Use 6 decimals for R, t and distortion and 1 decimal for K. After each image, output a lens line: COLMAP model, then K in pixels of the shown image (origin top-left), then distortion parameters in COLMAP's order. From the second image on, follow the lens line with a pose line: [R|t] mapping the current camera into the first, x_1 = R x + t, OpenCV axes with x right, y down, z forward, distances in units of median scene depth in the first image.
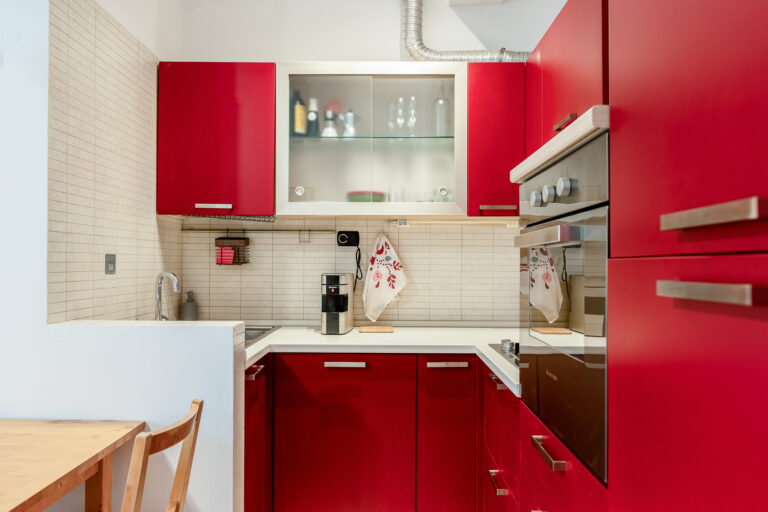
lens RADIAL K [[528.8, 0, 384.0], [0, 528.8, 256.0], [0, 0, 1]] dist [0.004861, 0.000495]
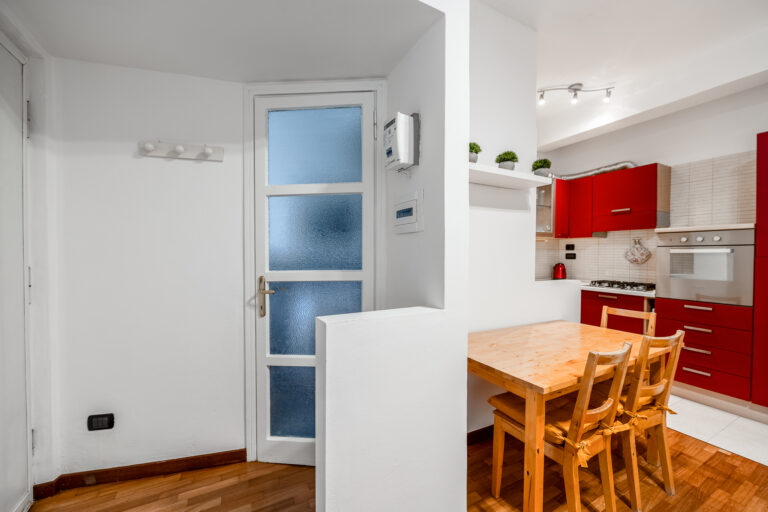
lens RADIAL K [[302.9, 0, 384.5], [0, 302.9, 258.2], [0, 0, 1]] dist [-0.007102, -0.000130]
pose [[0.877127, -0.006627, 0.480213, -1.234097], [-0.008887, 0.999510, 0.030027, -0.011791], [-0.480177, -0.030605, 0.876638, 0.091385]]
